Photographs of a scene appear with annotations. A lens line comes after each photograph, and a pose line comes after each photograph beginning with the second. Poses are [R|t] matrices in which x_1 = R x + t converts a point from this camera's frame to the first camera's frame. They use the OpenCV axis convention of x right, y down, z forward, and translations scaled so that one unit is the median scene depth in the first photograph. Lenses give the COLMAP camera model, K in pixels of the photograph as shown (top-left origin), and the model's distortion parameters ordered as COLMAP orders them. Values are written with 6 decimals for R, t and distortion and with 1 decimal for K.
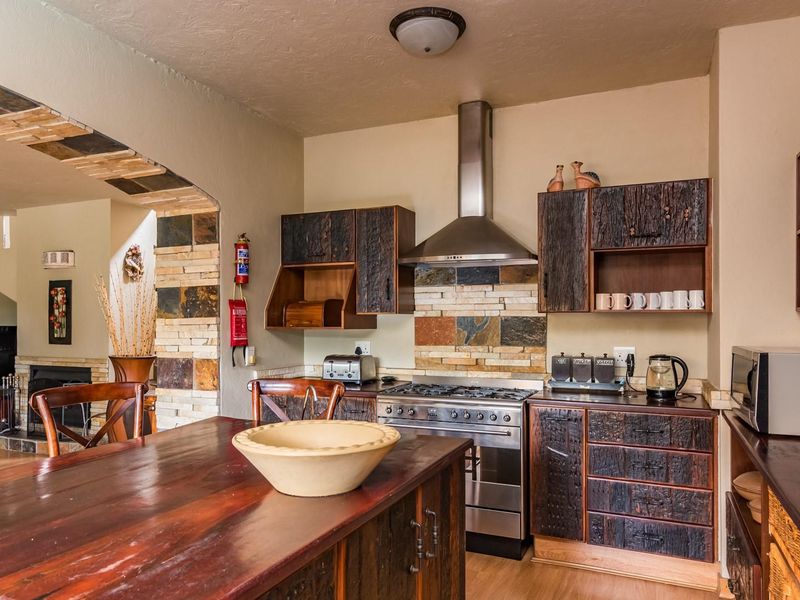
lens RADIAL K [[588.0, 0, 404.9], [0, 588.0, 316.5], [0, 0, 1]] dist [0.038939, -0.007464]
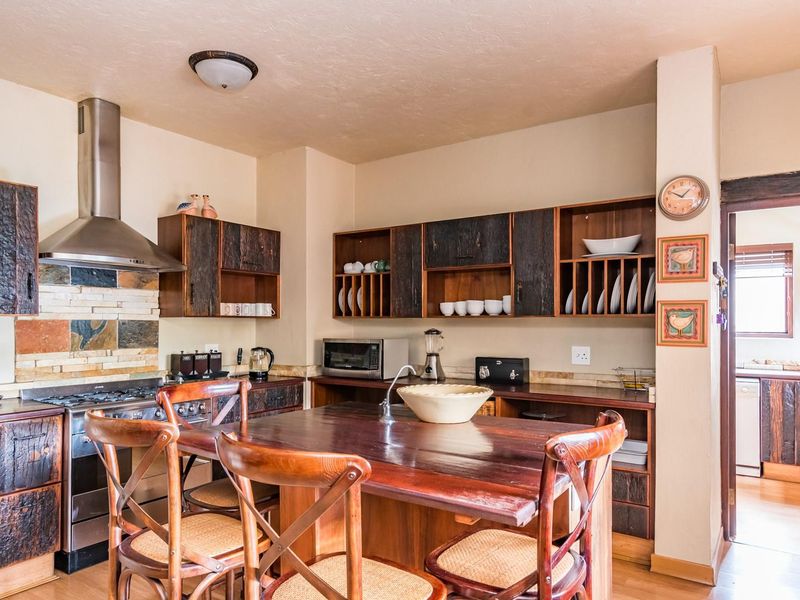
lens RADIAL K [[588.0, 0, 397.2], [0, 588.0, 321.8], [0, 0, 1]] dist [0.038939, -0.007464]
pose [[0.196772, -0.001307, 0.980448, -0.736229], [-0.004246, 0.999989, 0.002185, -0.000866], [-0.980440, -0.004593, 0.196765, 0.324211]]
